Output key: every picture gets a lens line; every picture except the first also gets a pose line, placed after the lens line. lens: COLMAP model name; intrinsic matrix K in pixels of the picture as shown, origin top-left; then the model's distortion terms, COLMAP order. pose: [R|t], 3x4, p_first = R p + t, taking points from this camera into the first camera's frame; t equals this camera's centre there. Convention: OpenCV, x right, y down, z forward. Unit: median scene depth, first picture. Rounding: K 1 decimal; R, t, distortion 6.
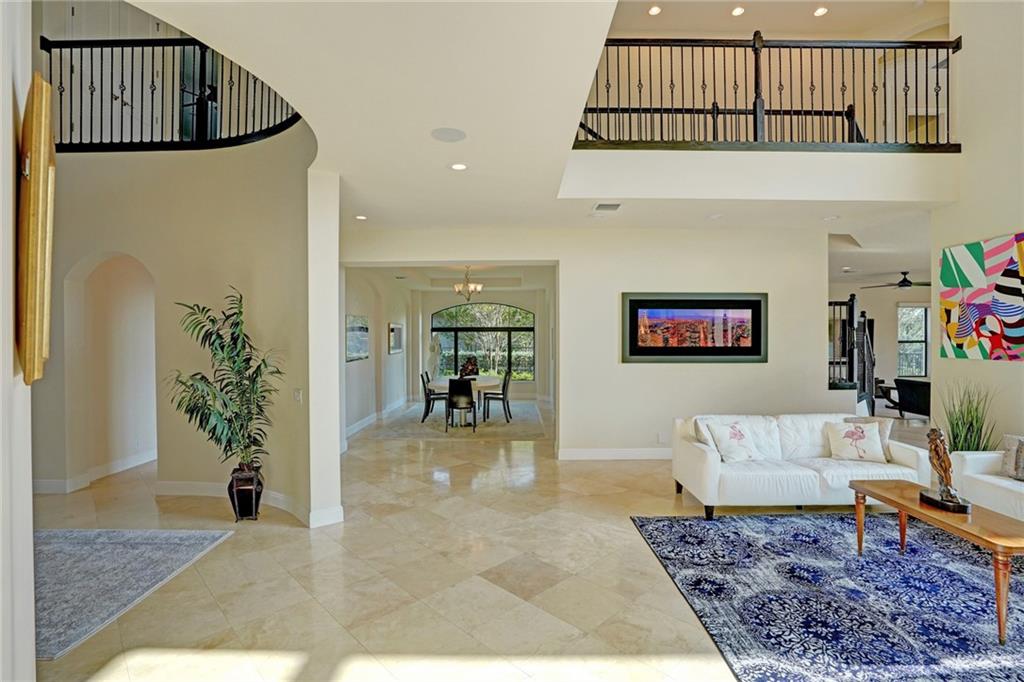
lens RADIAL K [[479.4, 0, 507.7], [0, 479.4, 340.1], [0, 0, 1]] dist [-0.075751, 0.033044]
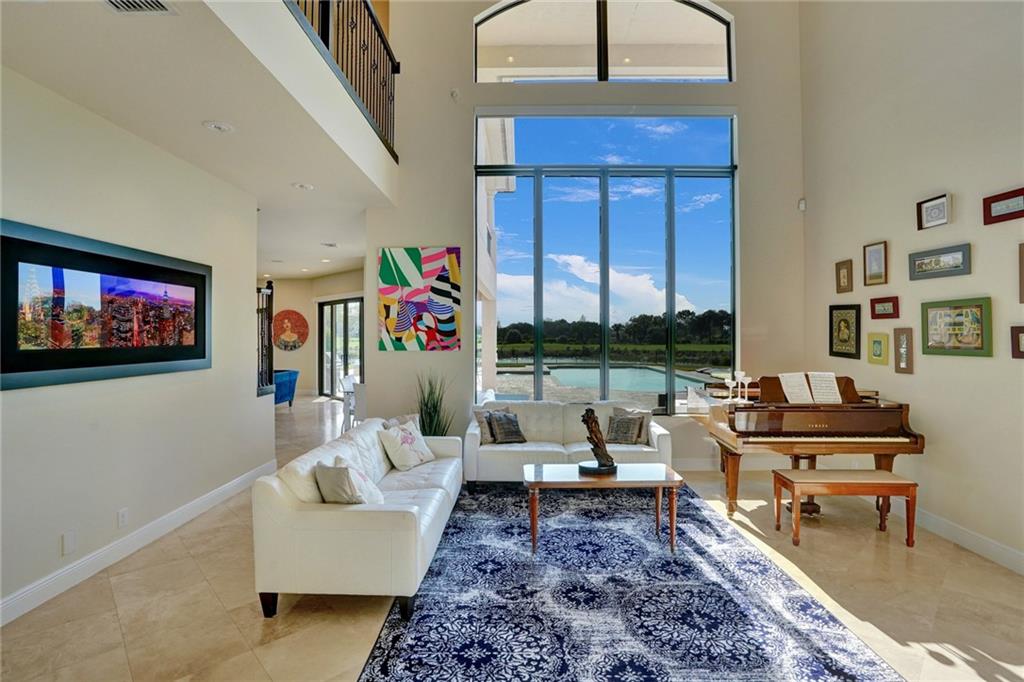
lens RADIAL K [[498.5, 0, 507.5], [0, 498.5, 329.9], [0, 0, 1]] dist [-0.031391, 0.000671]
pose [[0.007834, 0.010903, 0.999910, -0.226033], [0.011042, 0.999879, -0.010989, 0.007163], [-0.999908, 0.011127, 0.007712, 0.827957]]
